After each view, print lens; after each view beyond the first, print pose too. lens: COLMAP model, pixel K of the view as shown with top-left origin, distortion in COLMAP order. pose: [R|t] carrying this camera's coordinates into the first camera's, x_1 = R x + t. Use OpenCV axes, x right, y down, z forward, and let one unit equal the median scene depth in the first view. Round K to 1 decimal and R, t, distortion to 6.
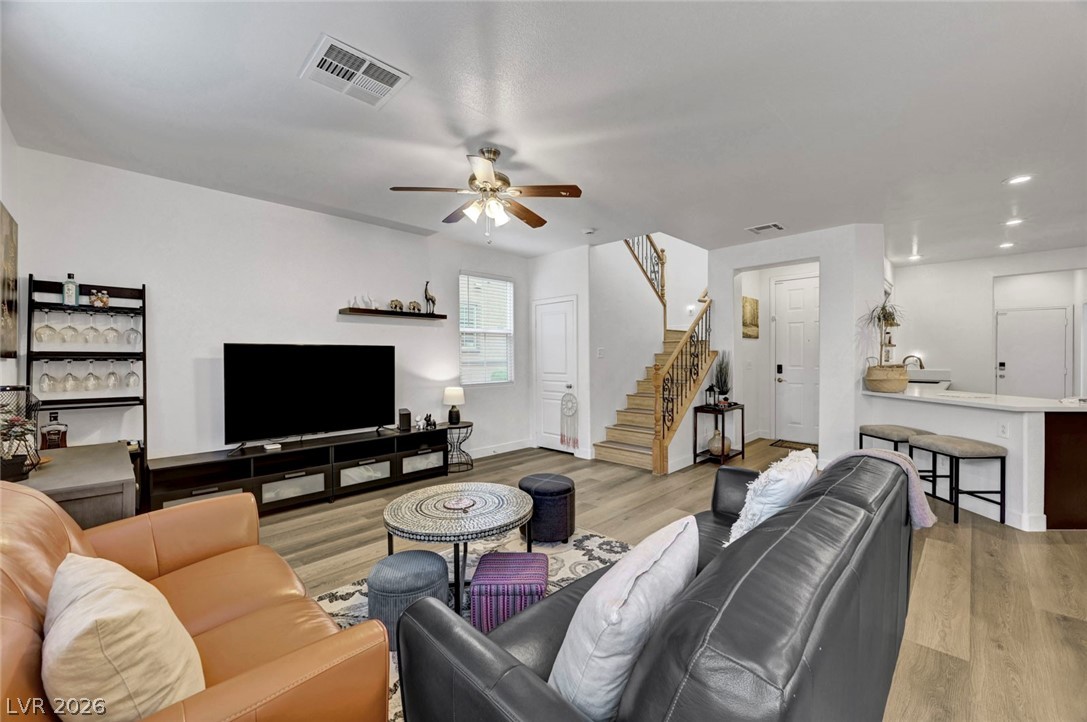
lens RADIAL K [[430.8, 0, 543.5], [0, 430.8, 361.0], [0, 0, 1]] dist [0.001313, 0.000101]
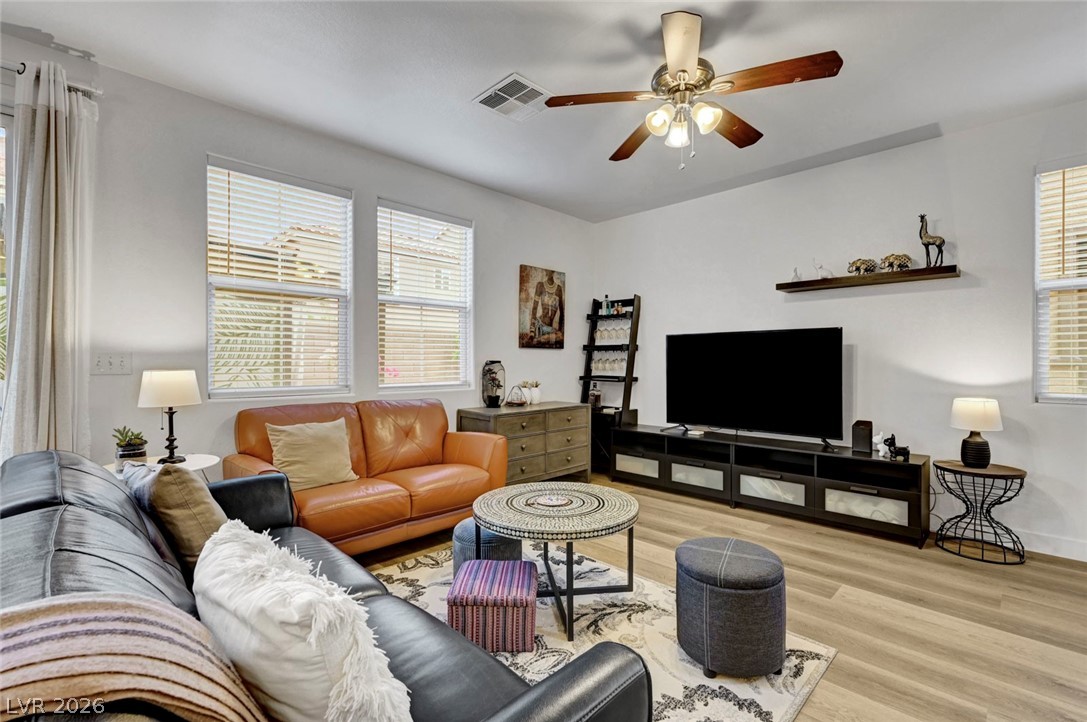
lens RADIAL K [[473.6, 0, 543.5], [0, 473.6, 361.0], [0, 0, 1]] dist [-0.000742, -0.000153]
pose [[0.010794, 0.004370, -0.999932, 0.466054], [-0.007605, 0.999962, 0.004288, 0.023071], [0.999913, 0.007559, 0.010827, 0.578712]]
